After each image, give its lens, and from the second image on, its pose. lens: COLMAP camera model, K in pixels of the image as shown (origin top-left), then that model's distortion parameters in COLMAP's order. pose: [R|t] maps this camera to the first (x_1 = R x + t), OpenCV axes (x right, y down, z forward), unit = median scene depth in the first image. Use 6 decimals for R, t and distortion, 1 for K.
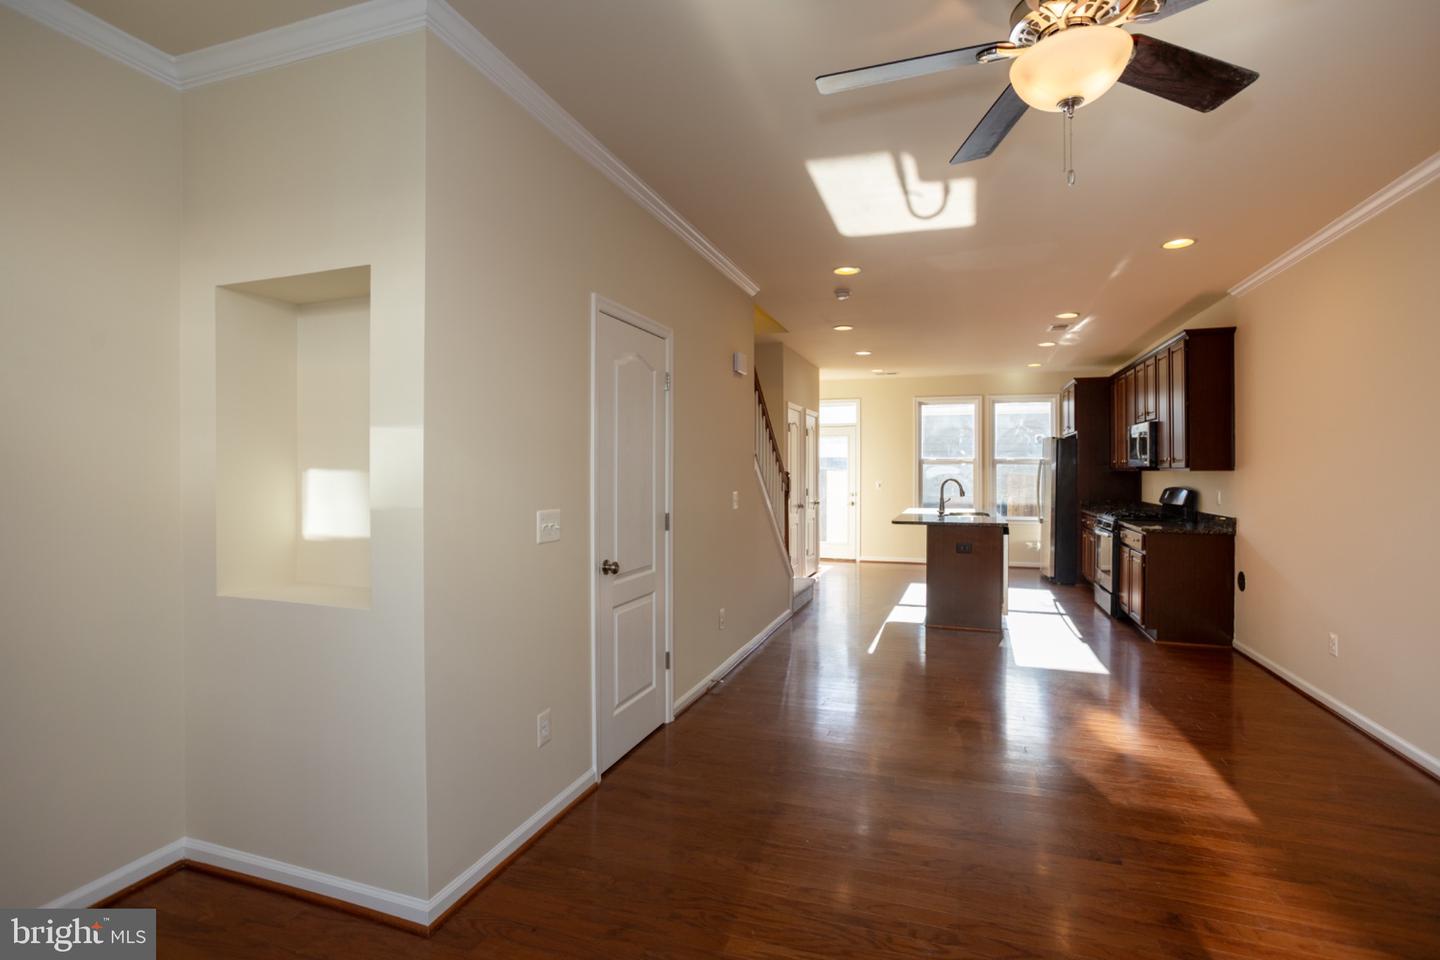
lens RADIAL K [[694.3, 0, 730.6], [0, 694.3, 475.9], [0, 0, 1]] dist [-0.053083, 0.031807]
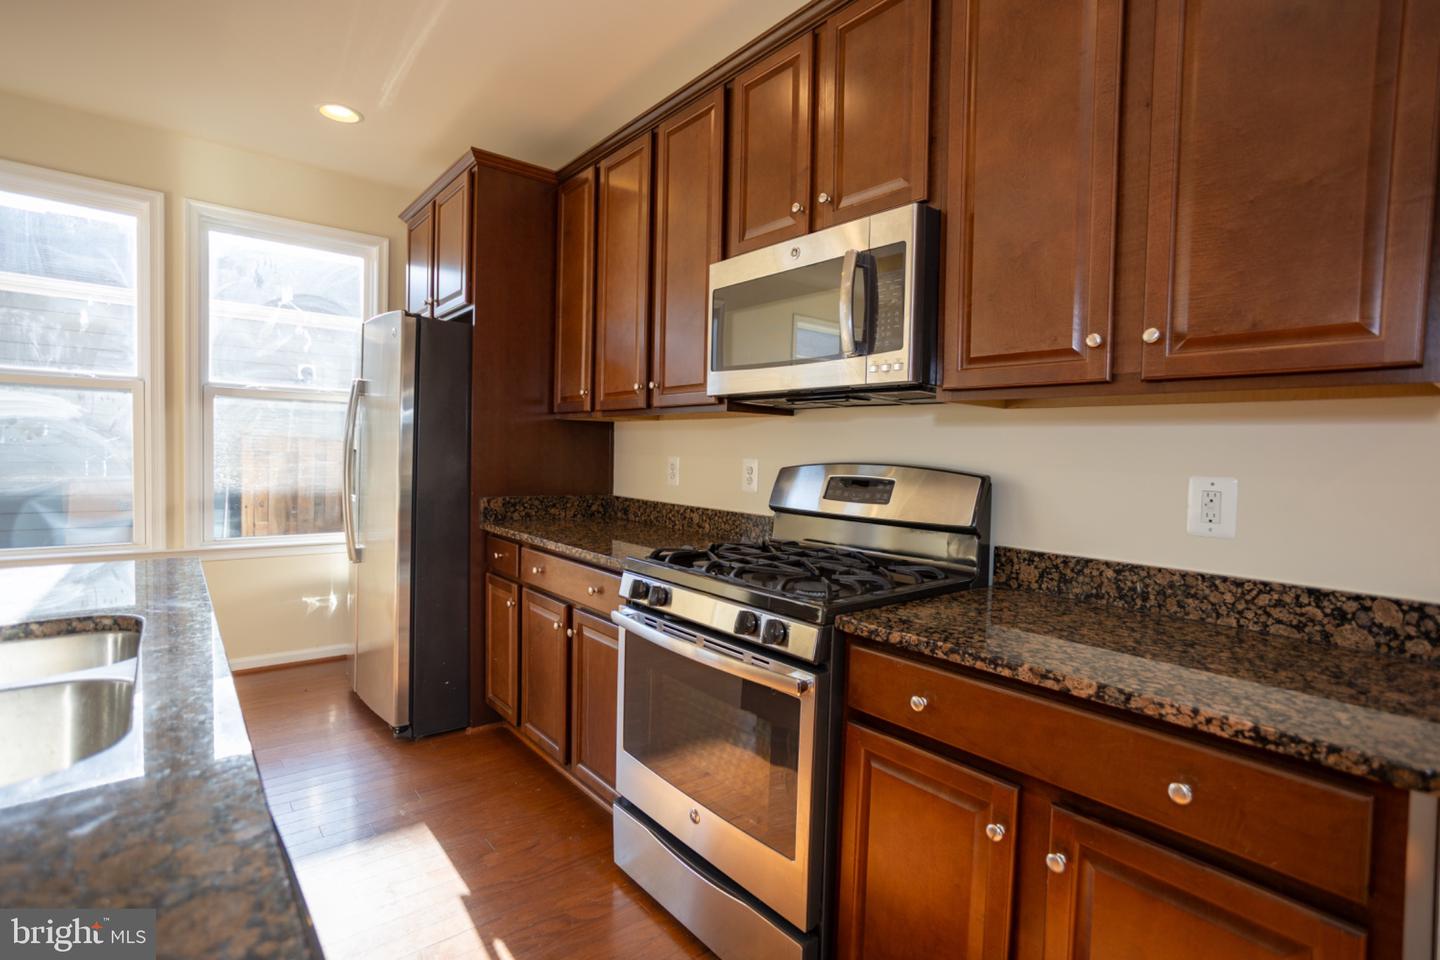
lens RADIAL K [[694.3, 0, 730.6], [0, 694.3, 475.9], [0, 0, 1]] dist [-0.053083, 0.031807]
pose [[0.527413, -0.013946, 0.849495, 0.589990], [-0.021084, 0.999343, 0.029496, 0.022144], [-0.849347, -0.033467, 0.526772, 1.518744]]
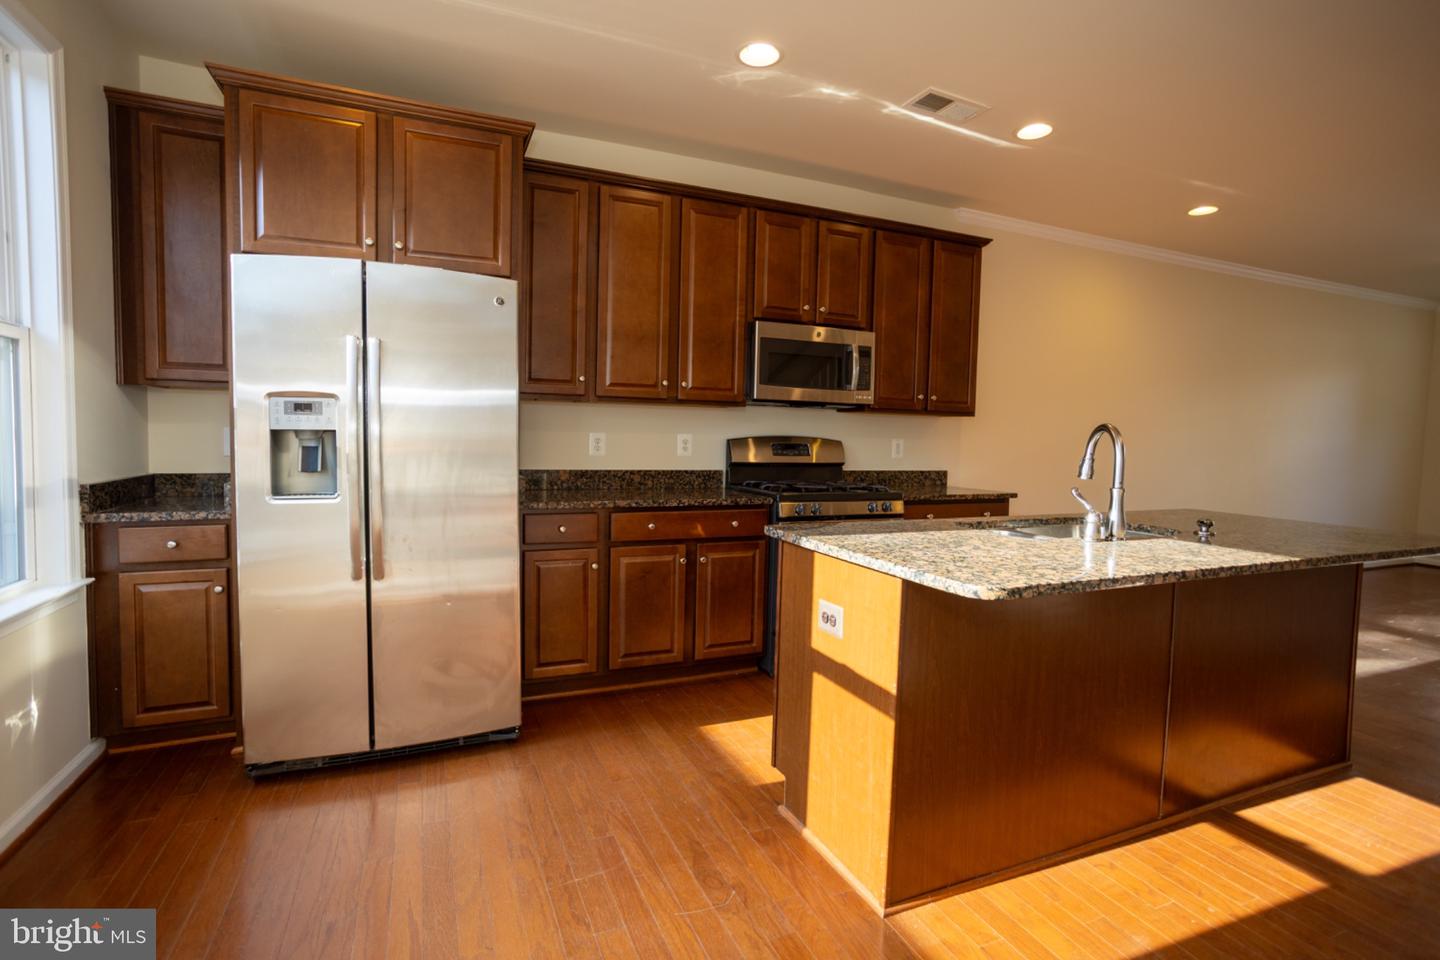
lens RADIAL K [[694.9, 0, 724.0], [0, 694.9, 467.9], [0, 0, 1]] dist [-0.050993, 0.031883]
pose [[-0.668621, -0.053612, 0.741668, 0.373408], [-0.016259, 0.998213, 0.057499, 0.014963], [-0.743425, 0.026386, -0.668298, 2.516079]]
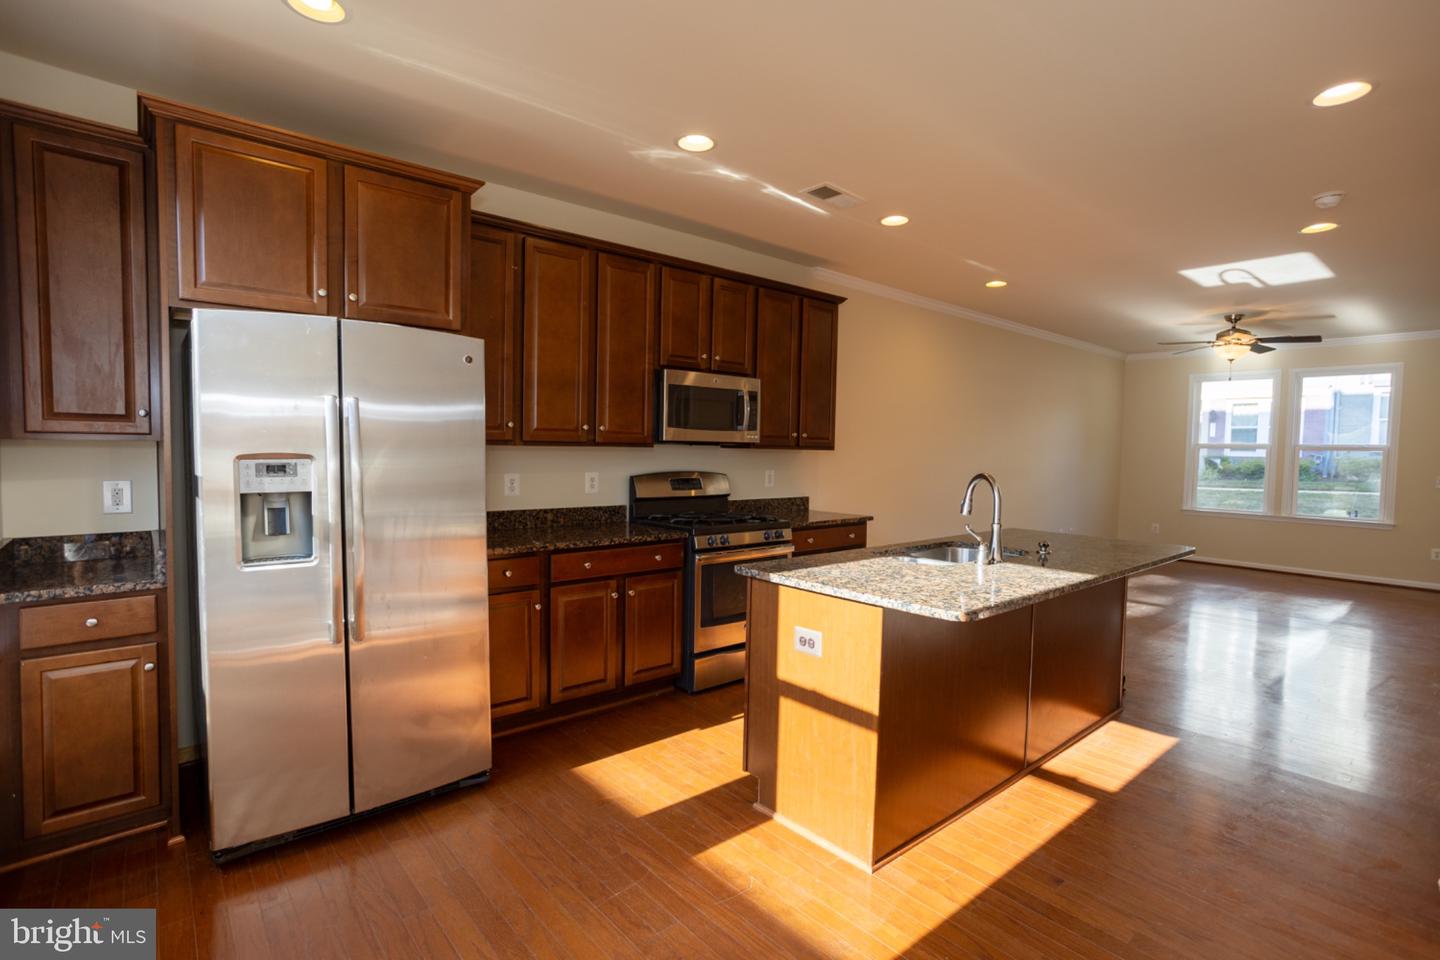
lens RADIAL K [[694.3, 0, 730.6], [0, 694.3, 475.9], [0, 0, 1]] dist [-0.053083, 0.031807]
pose [[-0.860995, -0.037170, 0.507254, 0.445351], [-0.013864, 0.998671, 0.049647, -0.026130], [-0.508425, 0.035714, -0.860366, 2.689828]]
